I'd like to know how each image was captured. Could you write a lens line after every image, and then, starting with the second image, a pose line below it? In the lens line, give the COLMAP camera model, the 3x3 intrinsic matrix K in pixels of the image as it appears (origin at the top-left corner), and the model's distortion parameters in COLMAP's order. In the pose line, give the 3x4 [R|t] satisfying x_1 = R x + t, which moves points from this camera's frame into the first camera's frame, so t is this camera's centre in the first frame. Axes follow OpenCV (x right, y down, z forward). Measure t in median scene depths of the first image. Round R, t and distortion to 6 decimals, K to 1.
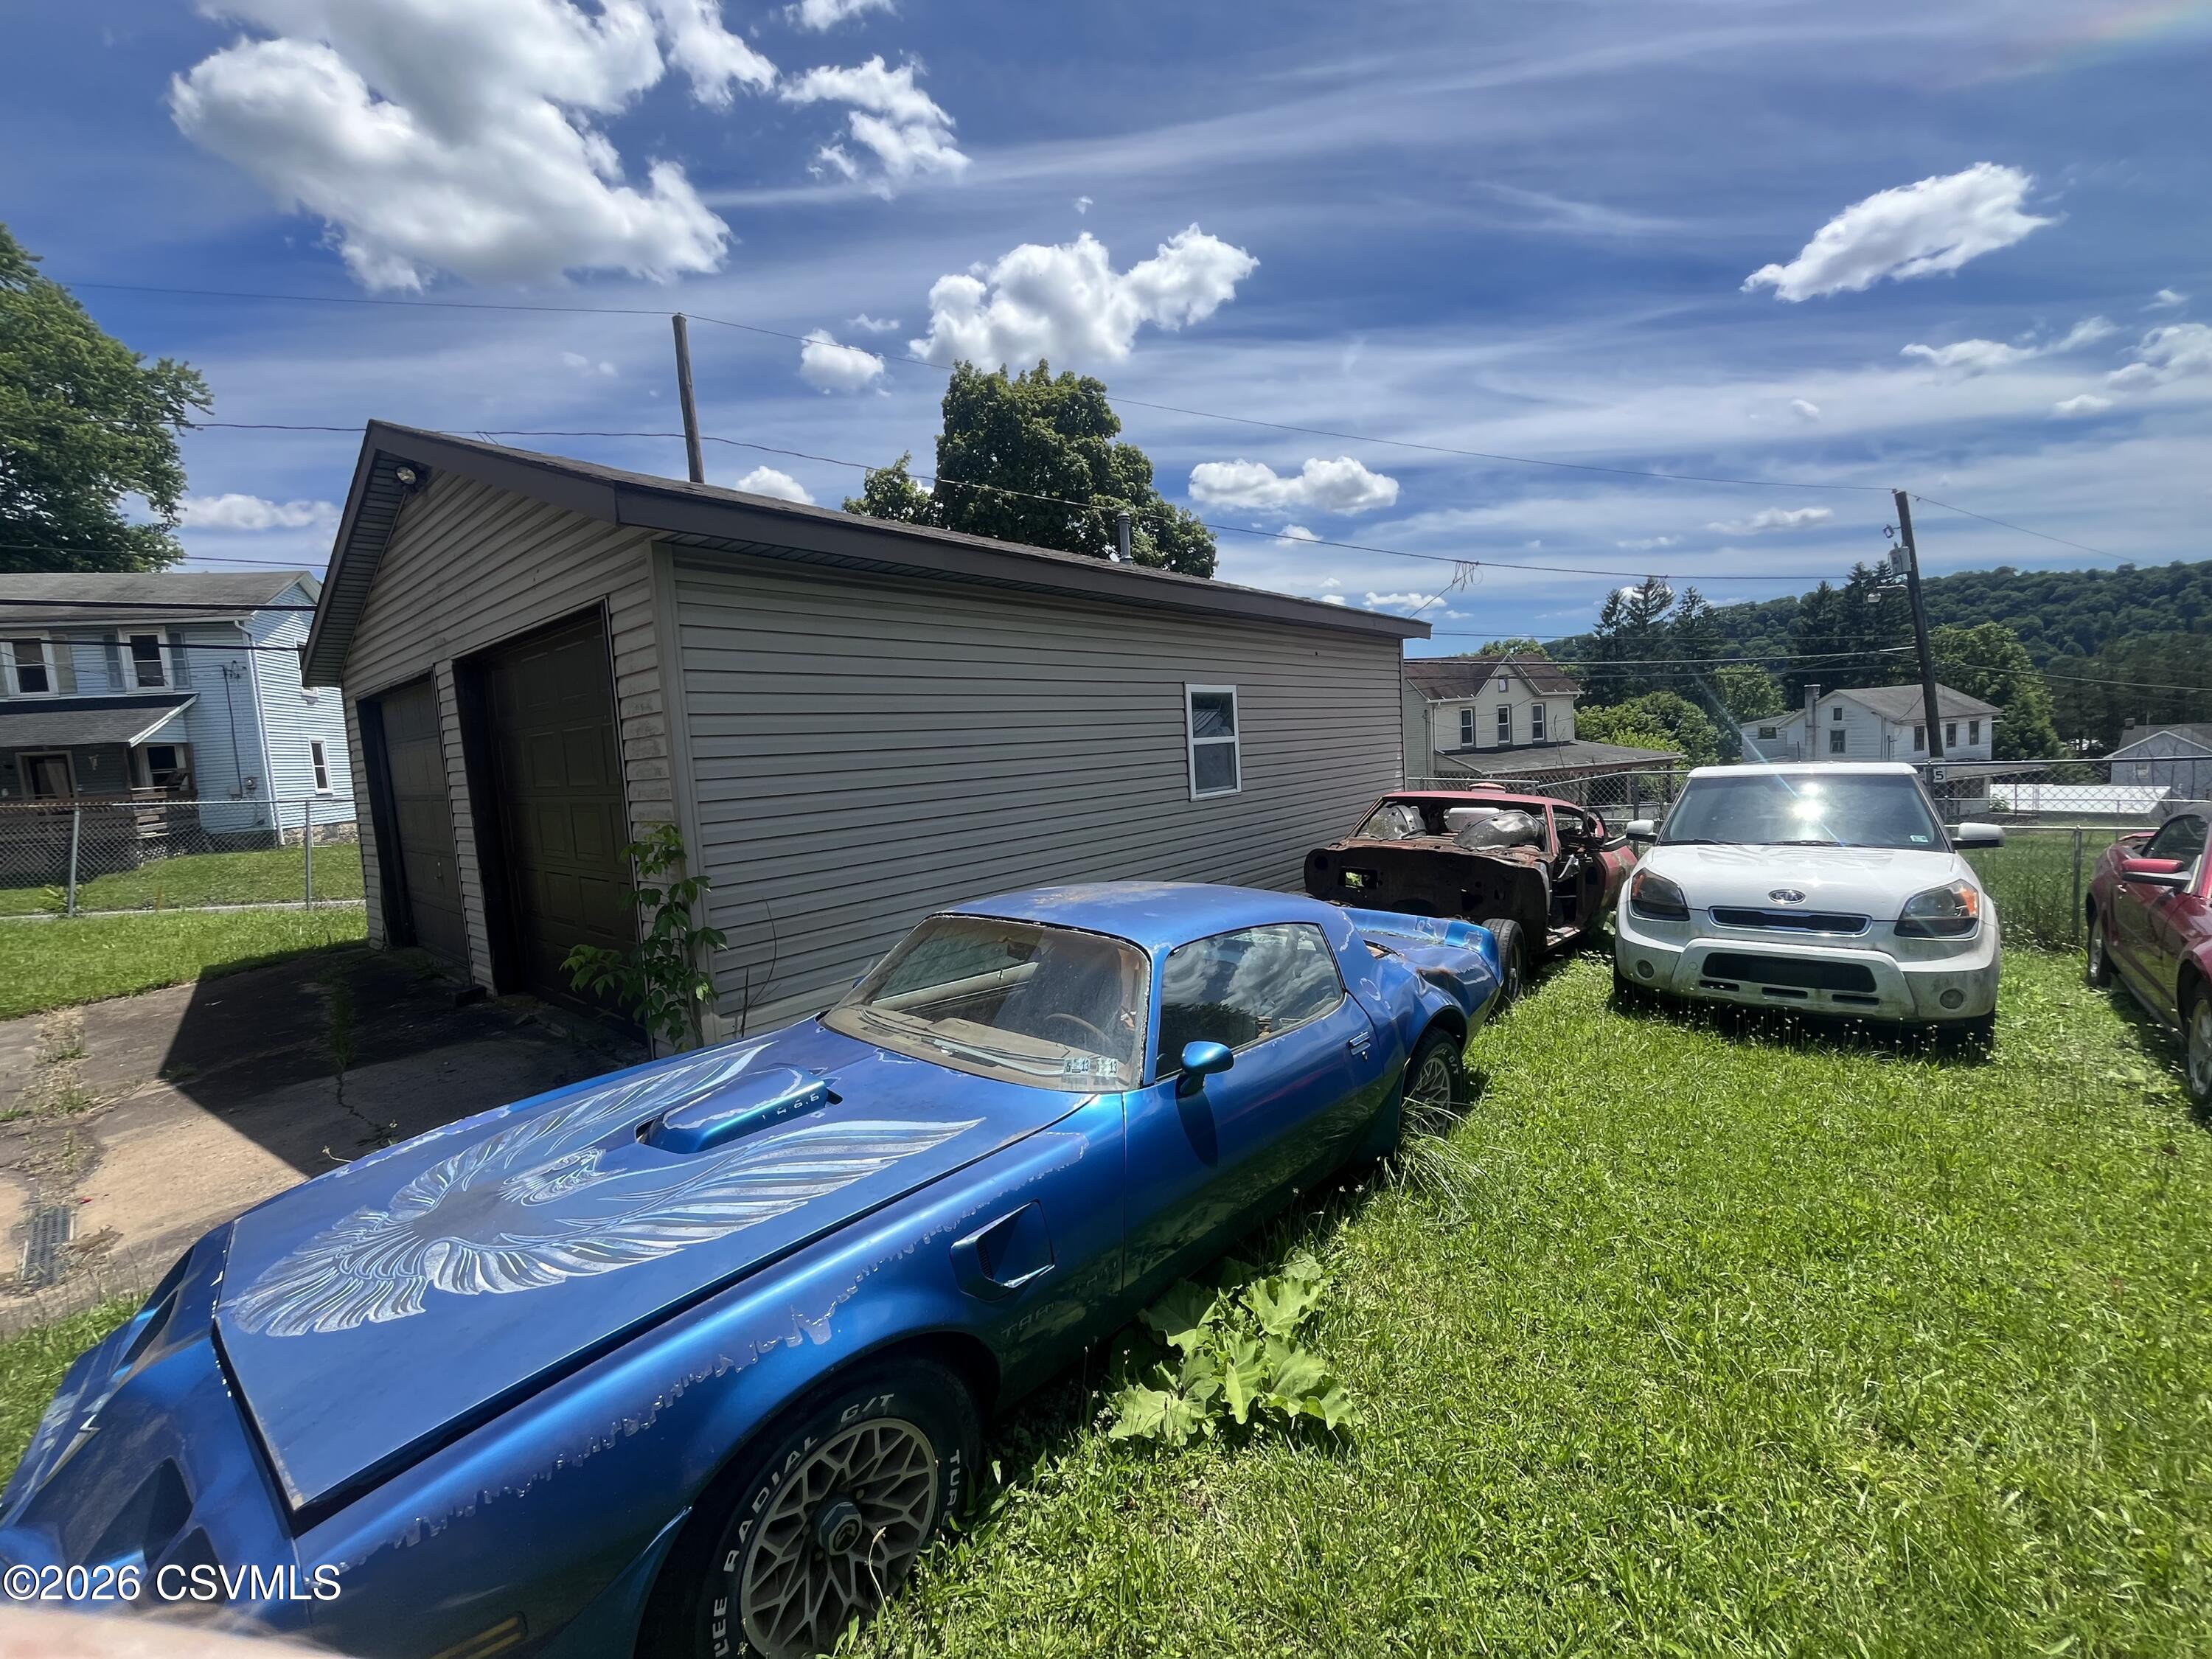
lens RADIAL K [[891.0, 0, 1106.0], [0, 891.0, 829.5], [0, 0, 1]] dist [-0.001135, 0.000025]
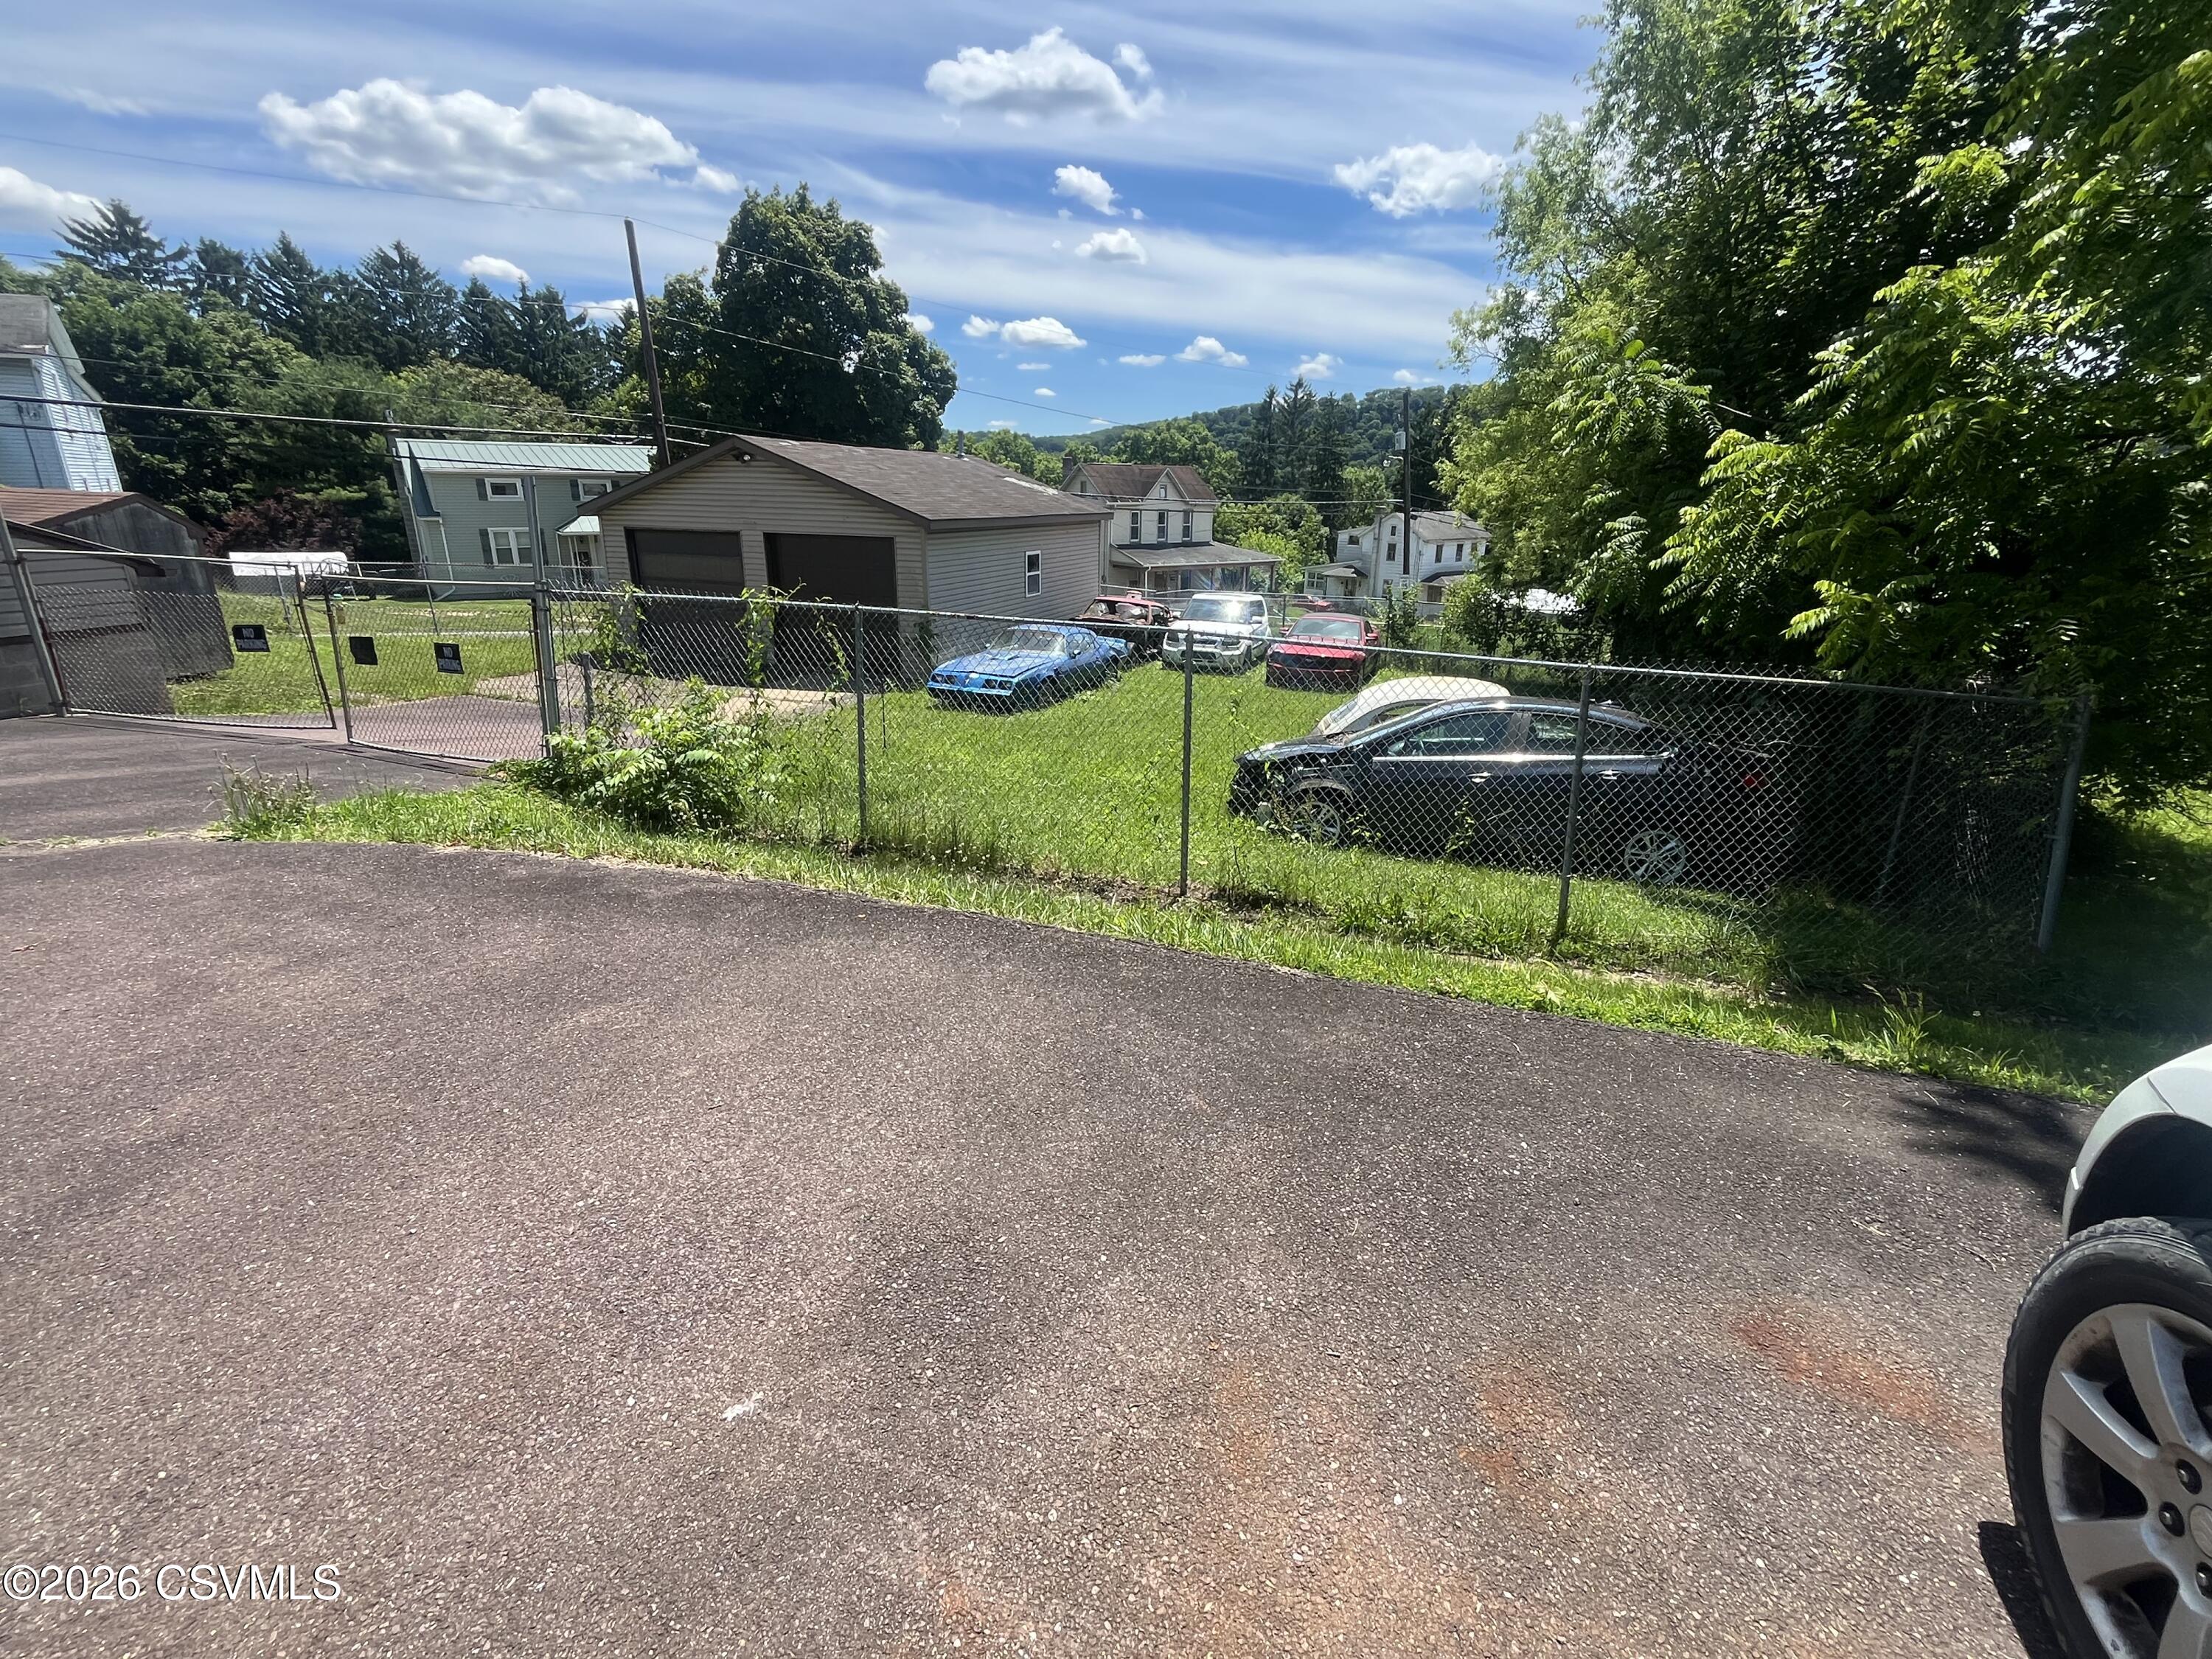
lens RADIAL K [[973.7, 0, 1106.0], [0, 973.7, 829.5], [0, 0, 1]] dist [0.003466, -0.005083]
pose [[0.937009, -0.040722, 0.346922, -0.726825], [-0.040621, 0.973739, 0.224012, -0.019734], [-0.346934, -0.223994, 0.910749, -1.901426]]
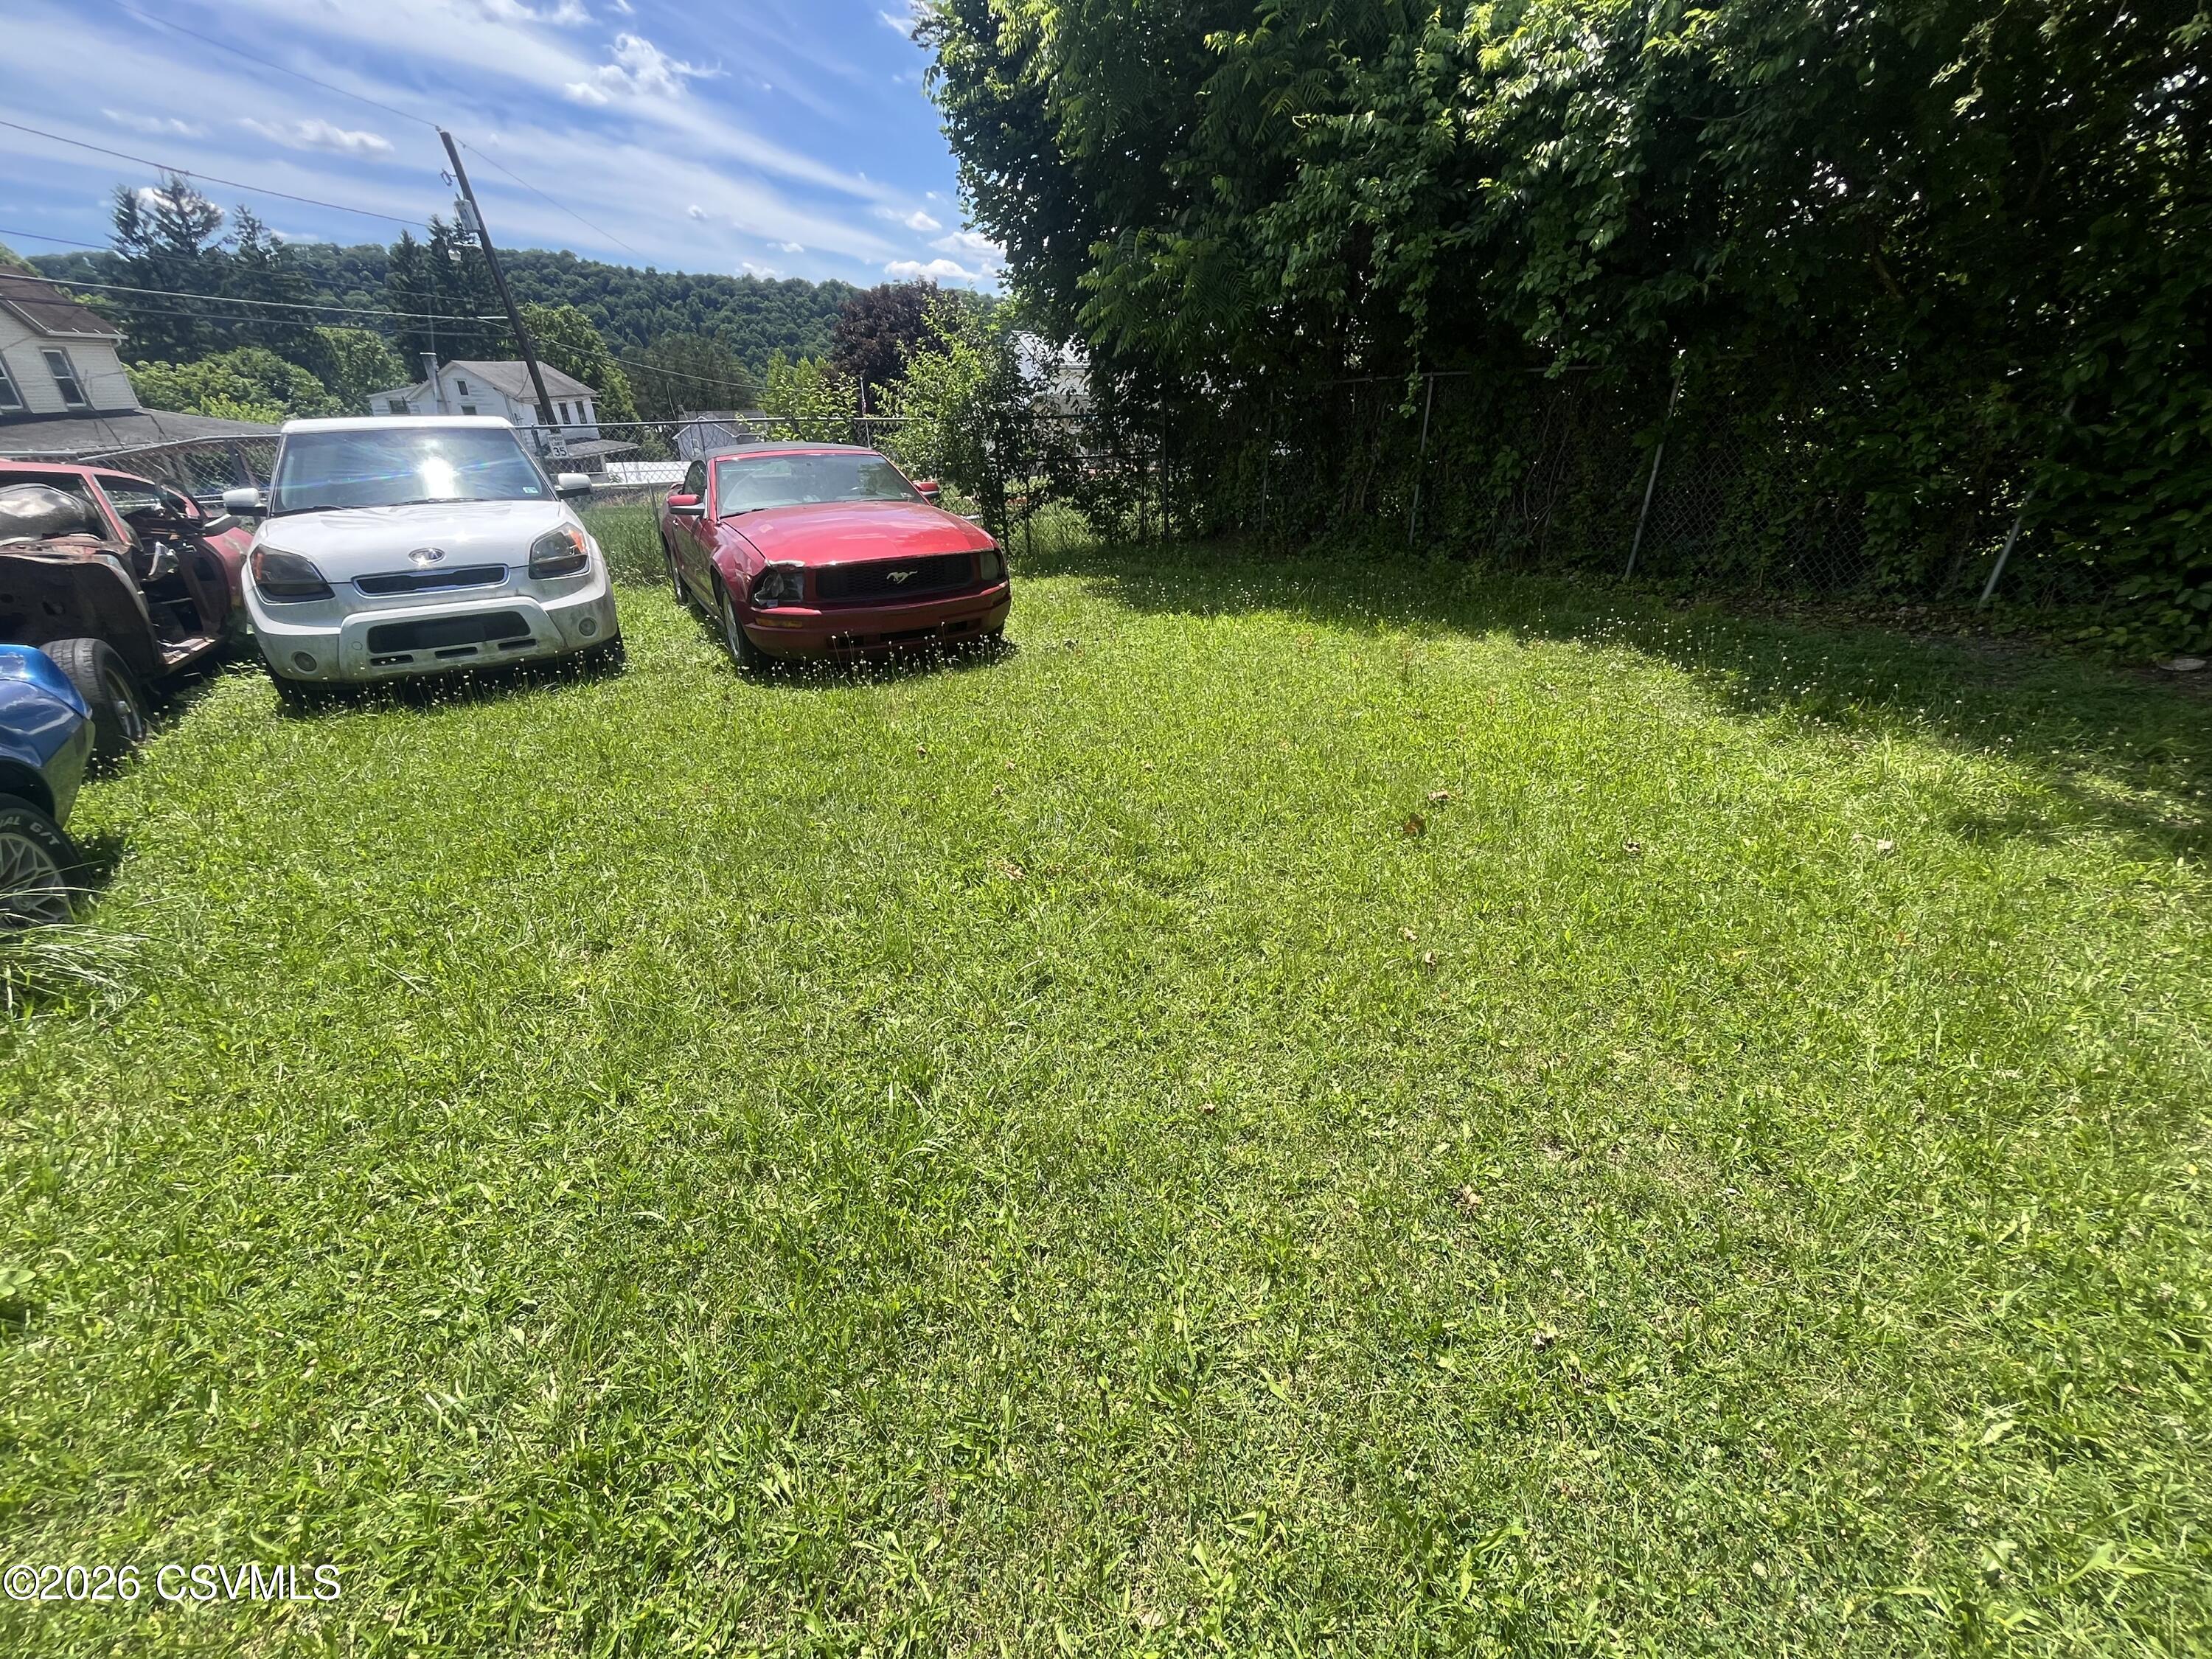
lens RADIAL K [[899.1, 0, 1095.3], [0, 899.1, 820.3], [0, 0, 1]] dist [-0.001967, -0.000159]
pose [[0.317751, -0.367570, 0.874029, 0.015167], [0.073594, 0.928582, 0.363757, 0.028025], [-0.945314, -0.051260, 0.322109, -0.025443]]
